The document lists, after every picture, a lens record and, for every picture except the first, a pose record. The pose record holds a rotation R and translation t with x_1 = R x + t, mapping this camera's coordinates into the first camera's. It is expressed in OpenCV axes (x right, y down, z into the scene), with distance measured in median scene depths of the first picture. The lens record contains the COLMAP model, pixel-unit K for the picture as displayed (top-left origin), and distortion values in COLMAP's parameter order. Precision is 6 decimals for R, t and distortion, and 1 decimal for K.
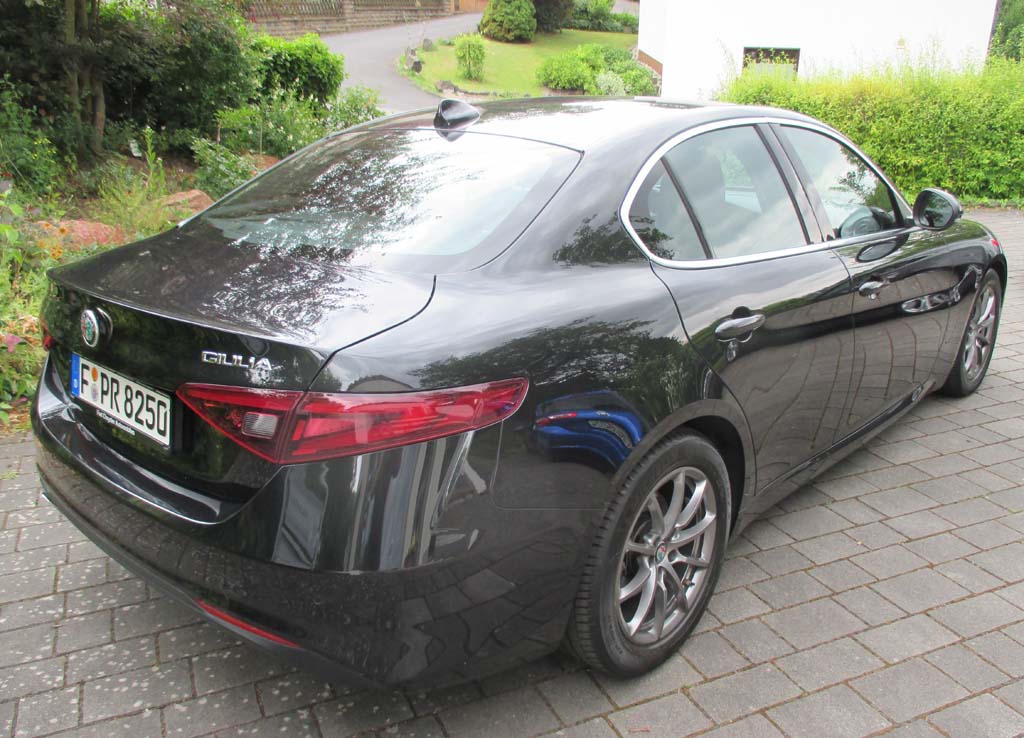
lens RADIAL K [[900.6, 0, 515.4], [0, 900.6, 359.1], [0, 0, 1]] dist [-0.025810, 0.001924]
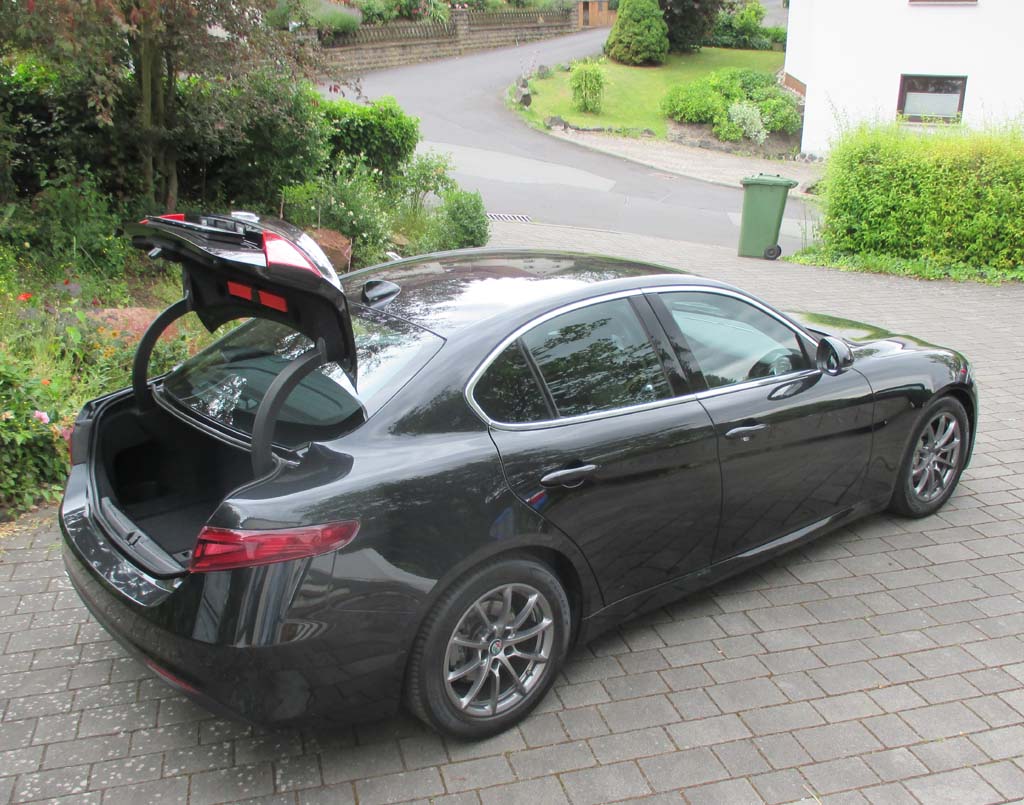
lens RADIAL K [[1043.2, 0, 508.0], [0, 1043.2, 406.8], [0, 0, 1]] dist [-0.040615, 0.000000]
pose [[0.988109, 0.037605, -0.149087, 0.129769], [-0.037512, 0.999290, 0.003436, -0.046476], [0.149111, 0.002197, 0.988818, -0.163024]]
